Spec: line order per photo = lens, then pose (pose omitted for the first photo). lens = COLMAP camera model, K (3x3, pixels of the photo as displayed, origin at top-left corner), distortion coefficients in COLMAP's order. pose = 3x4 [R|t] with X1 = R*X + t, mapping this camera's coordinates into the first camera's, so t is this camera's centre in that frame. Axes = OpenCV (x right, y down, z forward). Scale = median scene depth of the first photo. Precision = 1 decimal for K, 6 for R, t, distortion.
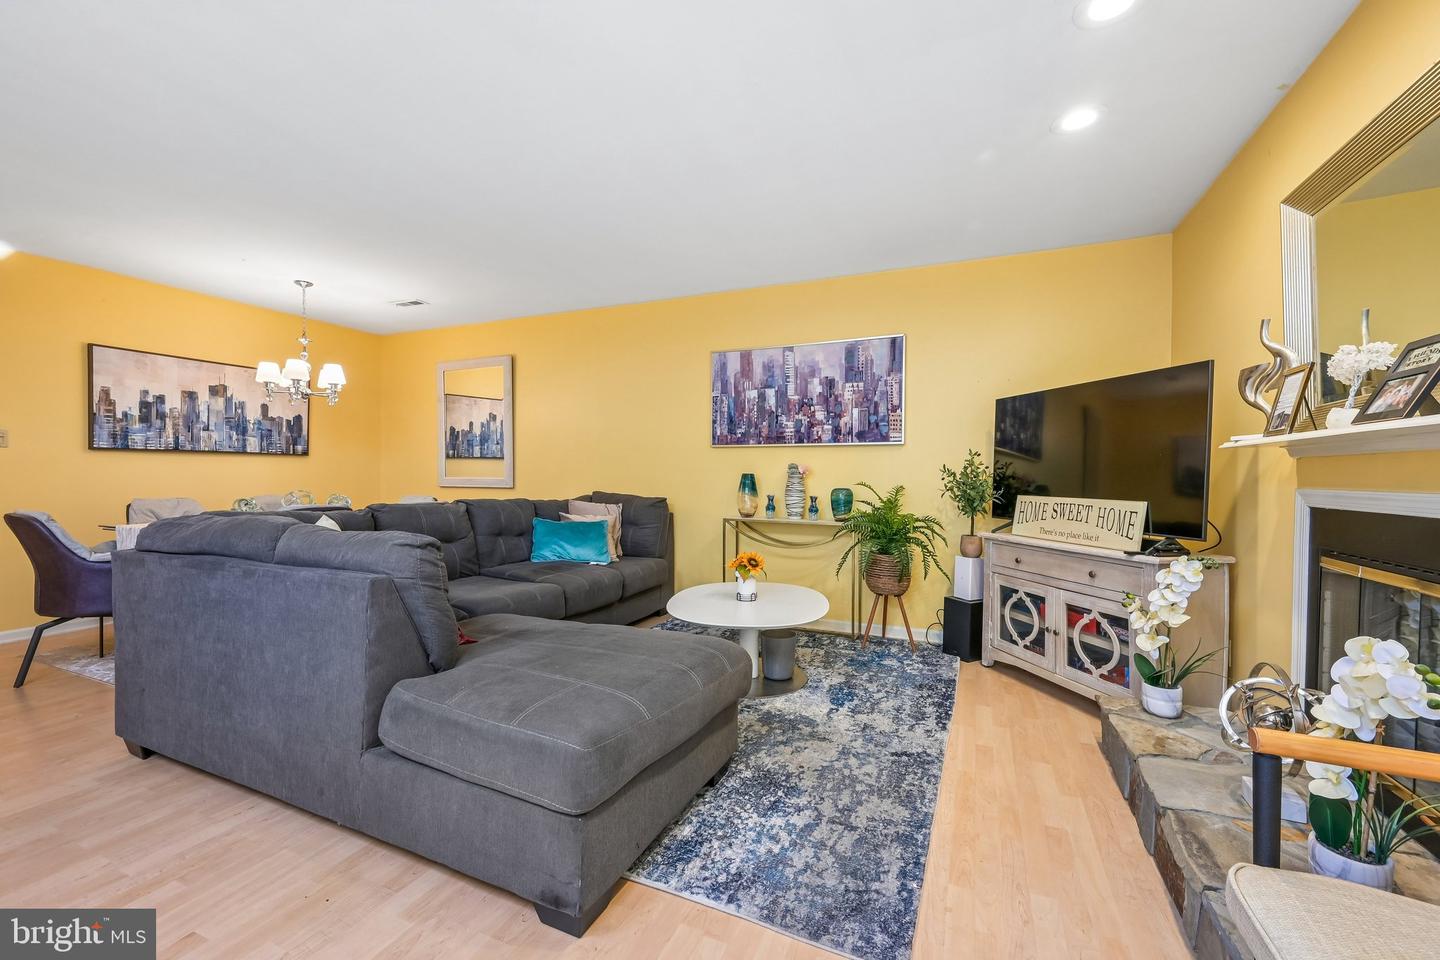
lens RADIAL K [[573.5, 0, 720.0], [0, 573.5, 480.0], [0, 0, 1]] dist [-0.000436, -0.000081]
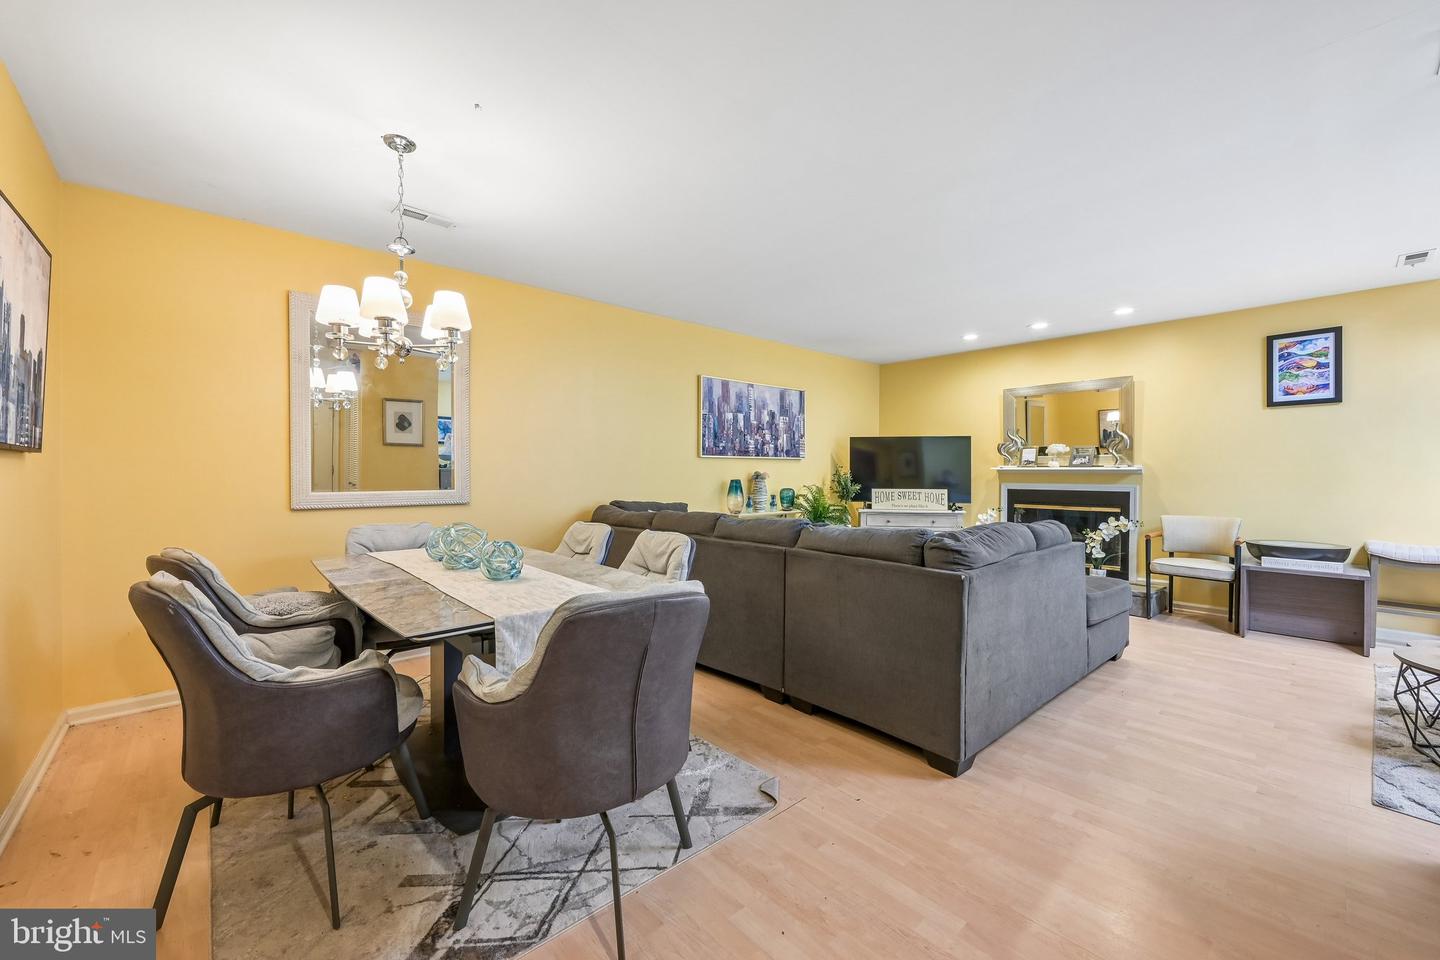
lens RADIAL K [[576.8, 0, 705.3], [0, 576.8, 478.9], [0, 0, 1]] dist [-0.000305, -0.000002]
pose [[0.421157, -0.017571, 0.906818, -1.241267], [0.010140, 0.999841, 0.014664, -0.034426], [-0.906931, 0.003019, 0.421268, 0.574224]]
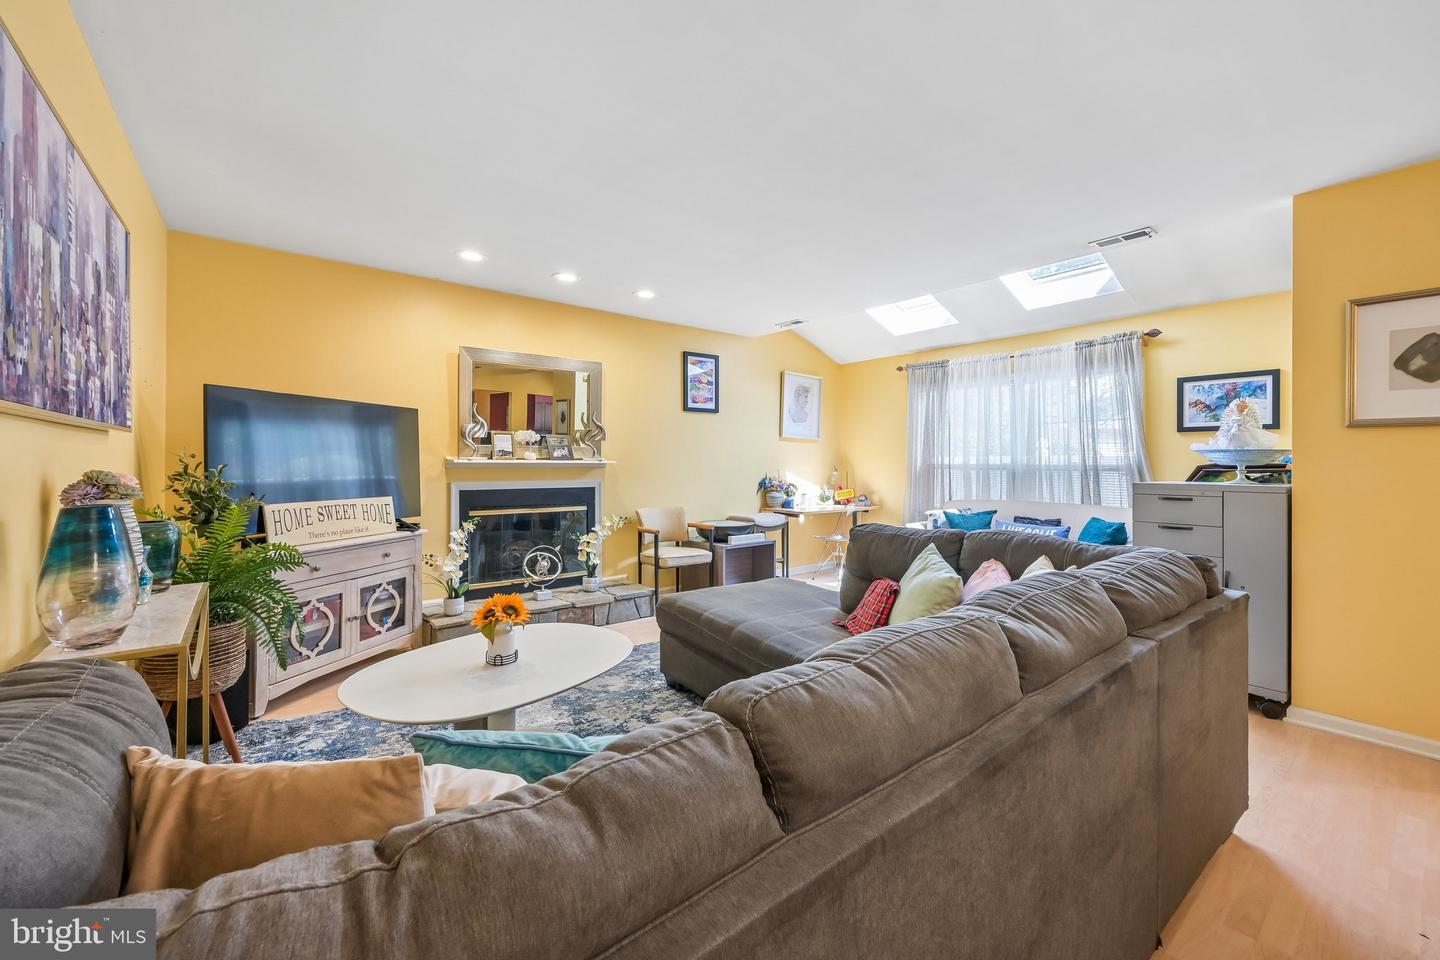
lens RADIAL K [[587.6, 0, 742.4], [0, 587.6, 461.8], [0, 0, 1]] dist [0.000193, 0.000067]
pose [[-0.897453, -0.011766, 0.440953, -0.446767], [-0.007914, 0.999913, 0.010574, -0.045339], [-0.441039, 0.006000, -0.897468, 1.237860]]
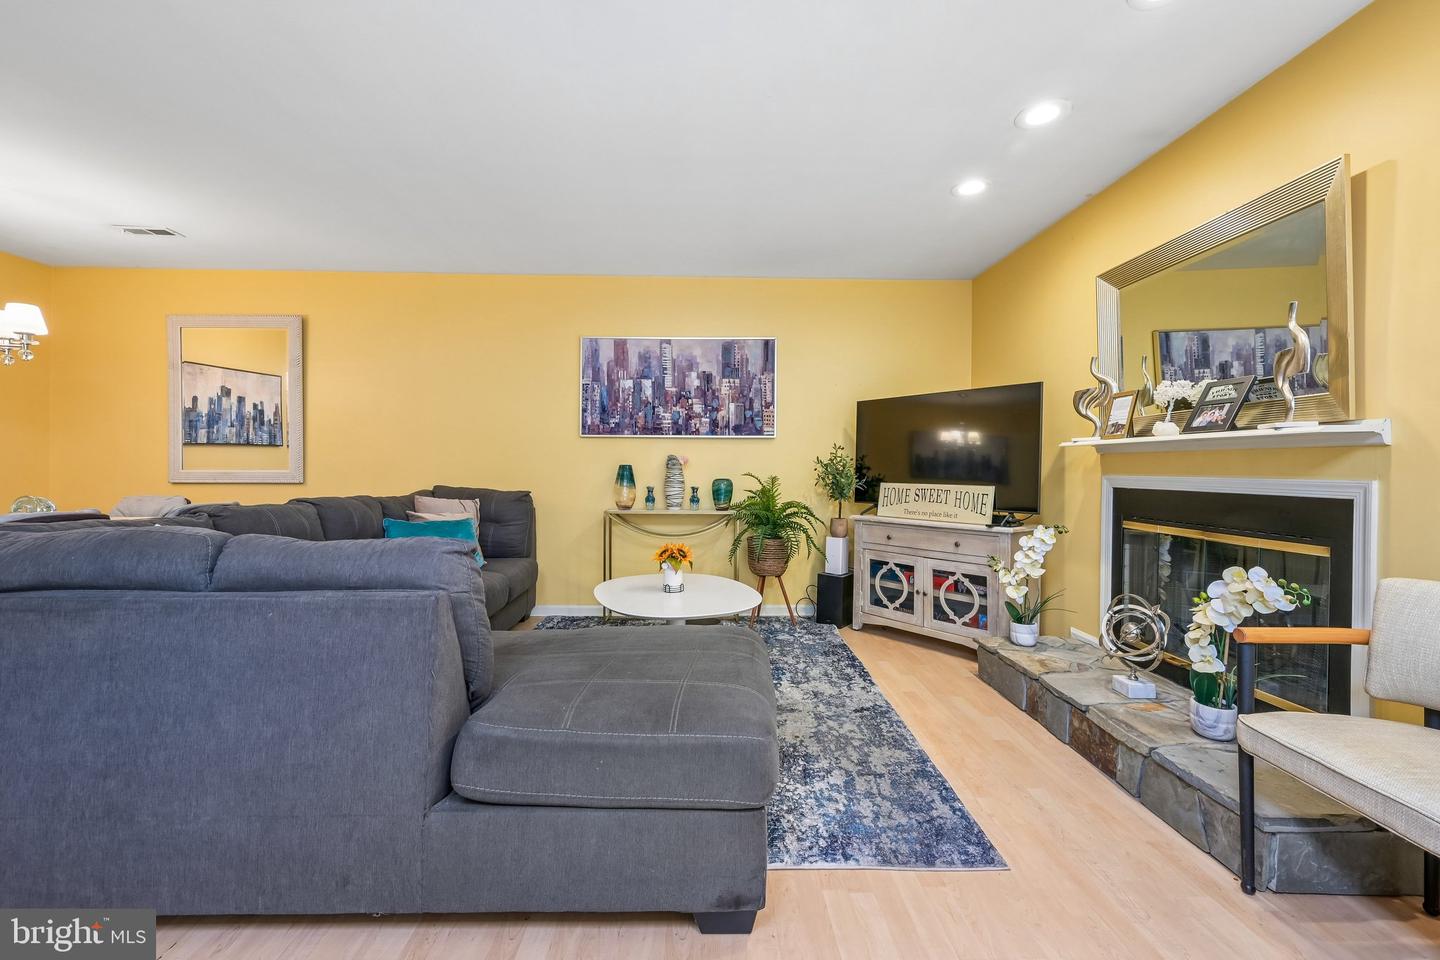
lens RADIAL K [[582.9, 0, 714.2], [0, 582.9, 468.2], [0, 0, 1]] dist [-0.001181, 0.000095]
pose [[0.907931, -0.003113, 0.419108, -0.252637], [0.005184, 0.999979, -0.003802, -0.000927], [-0.419088, 0.005624, 0.907928, 0.037135]]
